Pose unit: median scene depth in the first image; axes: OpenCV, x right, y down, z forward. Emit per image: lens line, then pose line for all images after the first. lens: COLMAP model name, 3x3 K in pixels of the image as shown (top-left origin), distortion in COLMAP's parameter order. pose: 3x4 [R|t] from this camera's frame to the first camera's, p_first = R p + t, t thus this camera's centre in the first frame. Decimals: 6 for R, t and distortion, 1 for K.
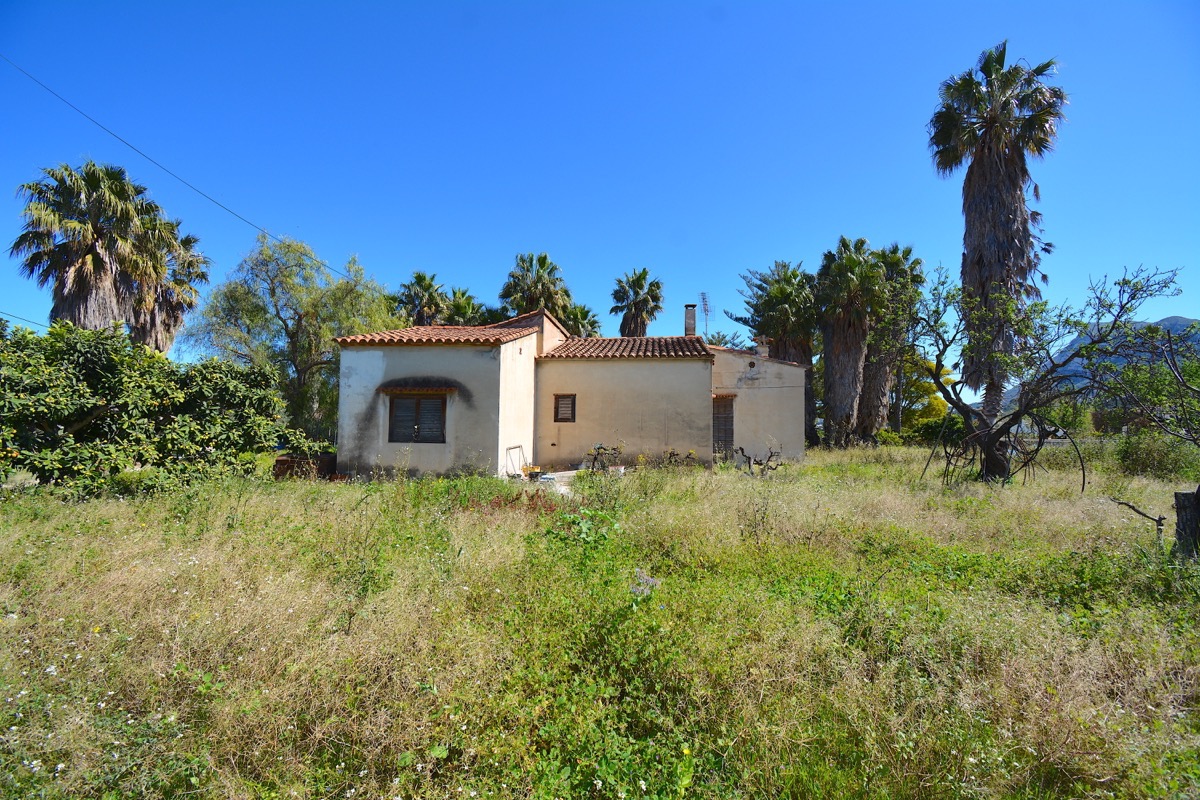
lens RADIAL K [[529.7, 0, 603.9], [0, 529.7, 393.7], [0, 0, 1]] dist [0.022773, -0.025791]
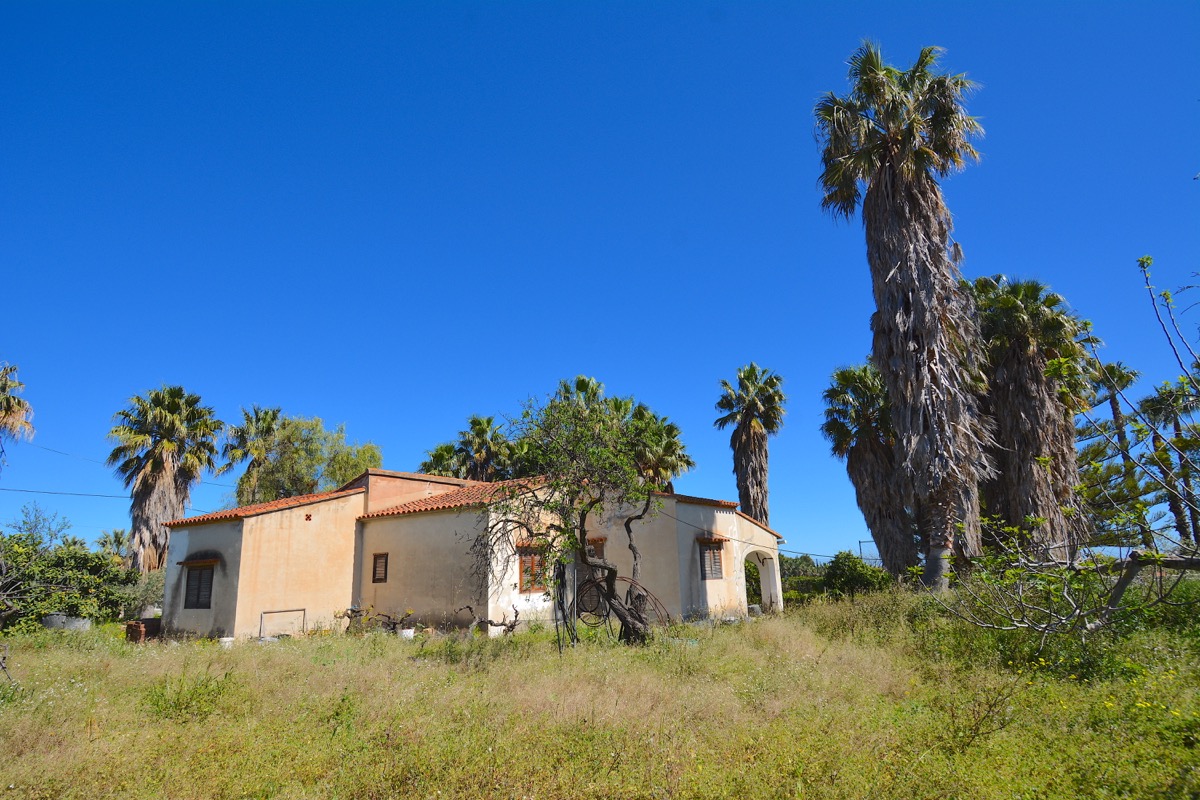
lens RADIAL K [[716.1, 0, 600.0], [0, 716.1, 400.0], [0, 0, 1]] dist [0.018144, -0.030839]
pose [[0.874376, -0.152946, -0.460515, 0.827205], [0.069588, 0.978741, -0.192933, 0.006404], [0.480233, 0.136650, 0.866431, -0.004647]]
